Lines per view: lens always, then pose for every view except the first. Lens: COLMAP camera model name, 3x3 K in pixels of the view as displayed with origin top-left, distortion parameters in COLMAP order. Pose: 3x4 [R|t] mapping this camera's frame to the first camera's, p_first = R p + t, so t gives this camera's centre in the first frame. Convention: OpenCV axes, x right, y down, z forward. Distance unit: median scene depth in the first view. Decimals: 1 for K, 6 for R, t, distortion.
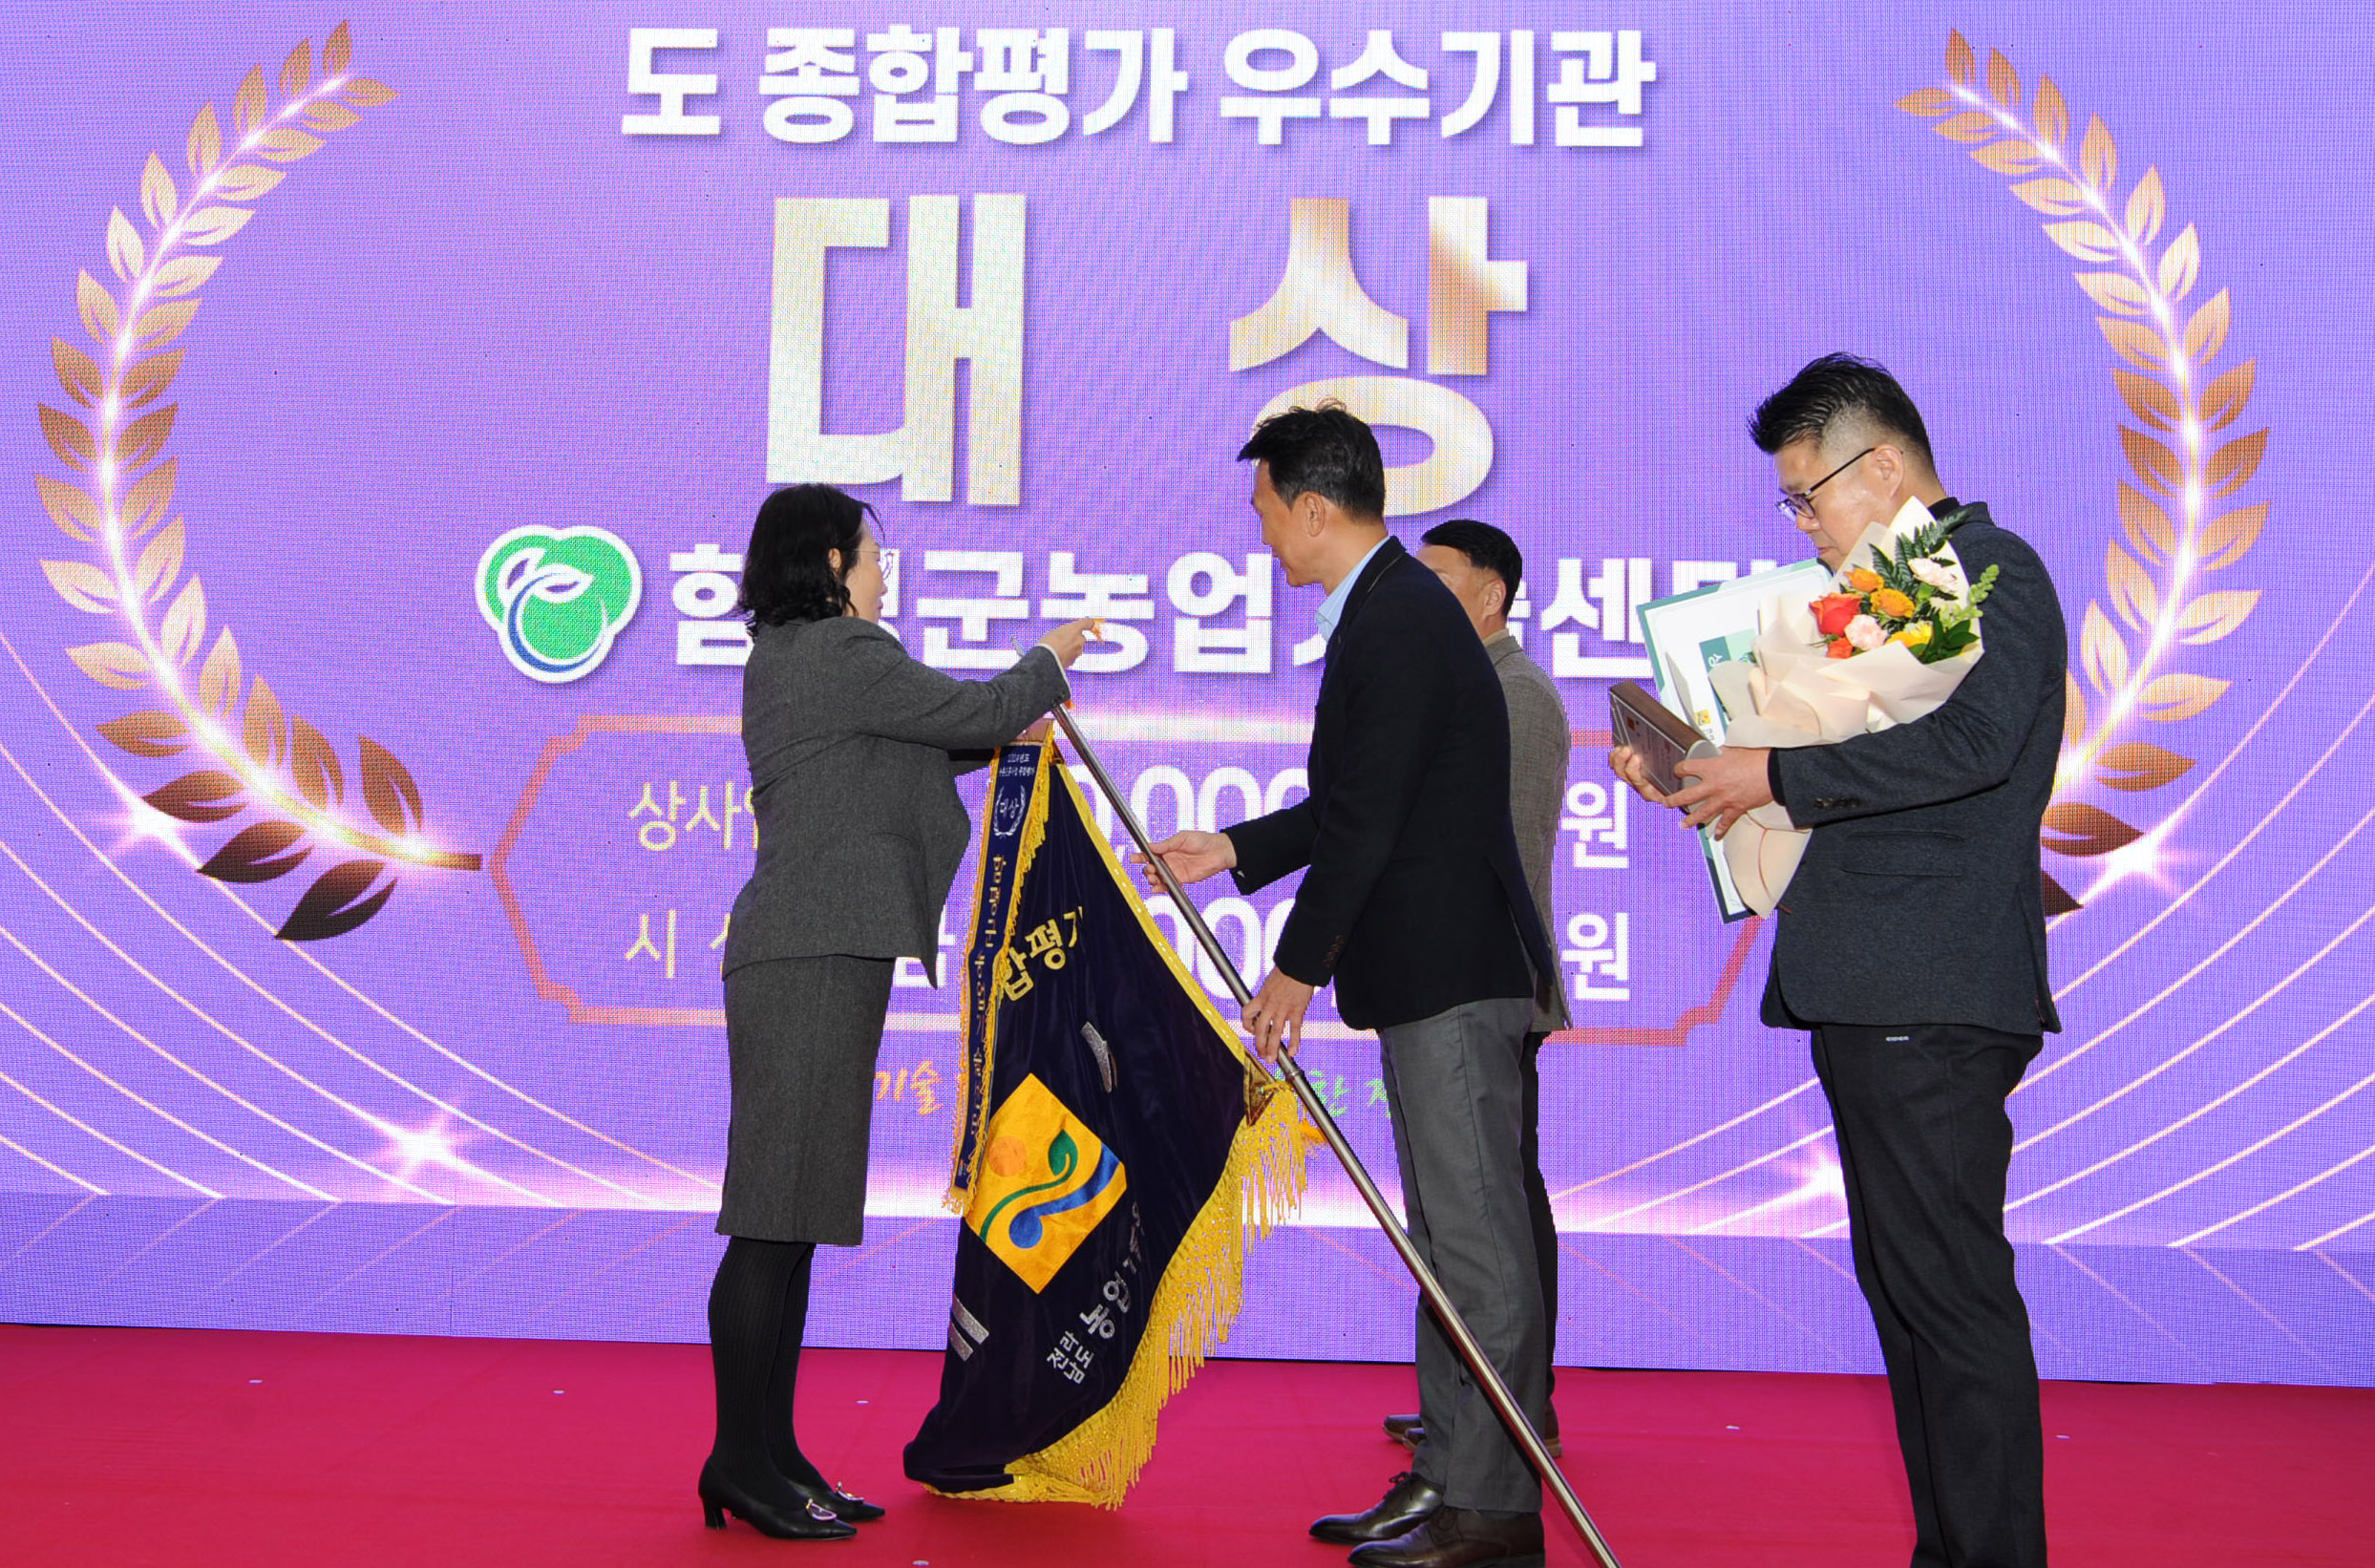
lens RADIAL K [[2309.8, 0, 1165.9], [0, 2309.8, 782.5], [0, 0, 1]] dist [-0.007722, 0.000000]
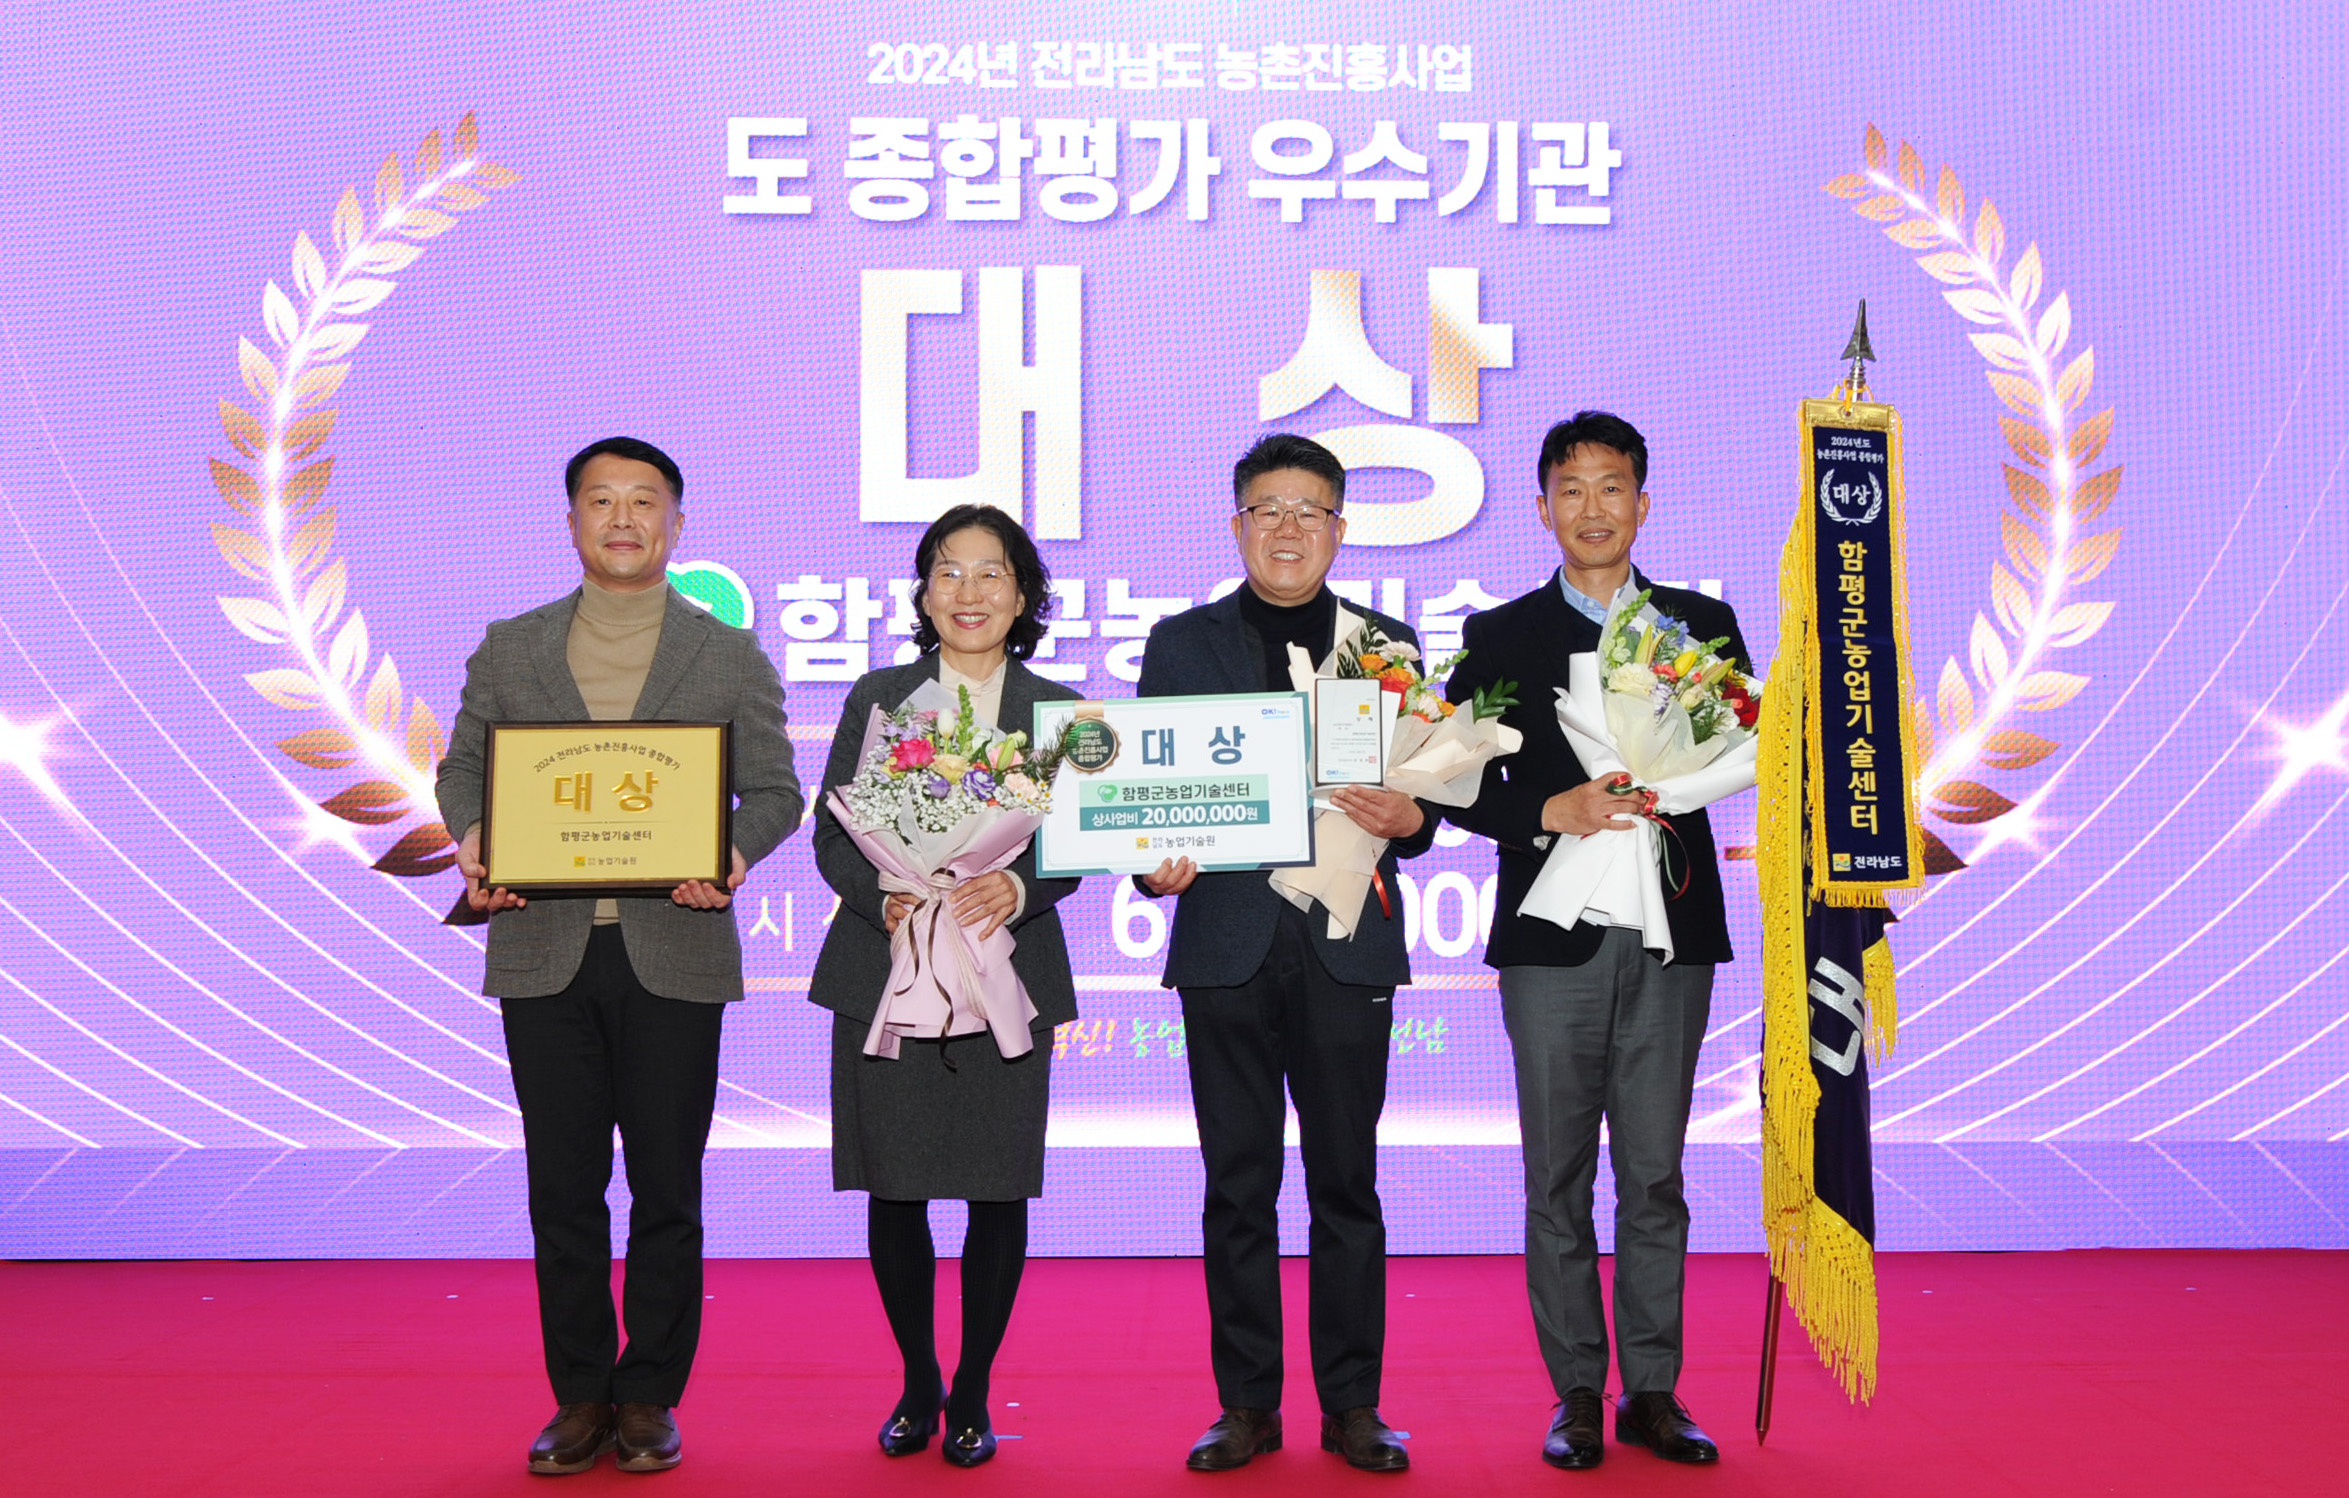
lens RADIAL K [[3984.9, 0, 1180.3], [0, 3984.9, 749.2], [0, 0, 1]] dist [-0.027945, 0.000000]
pose [[0.995076, -0.018743, 0.097328, -0.209812], [0.009776, 0.995729, 0.091805, -0.197684], [-0.098633, -0.090401, 0.991009, -0.995549]]
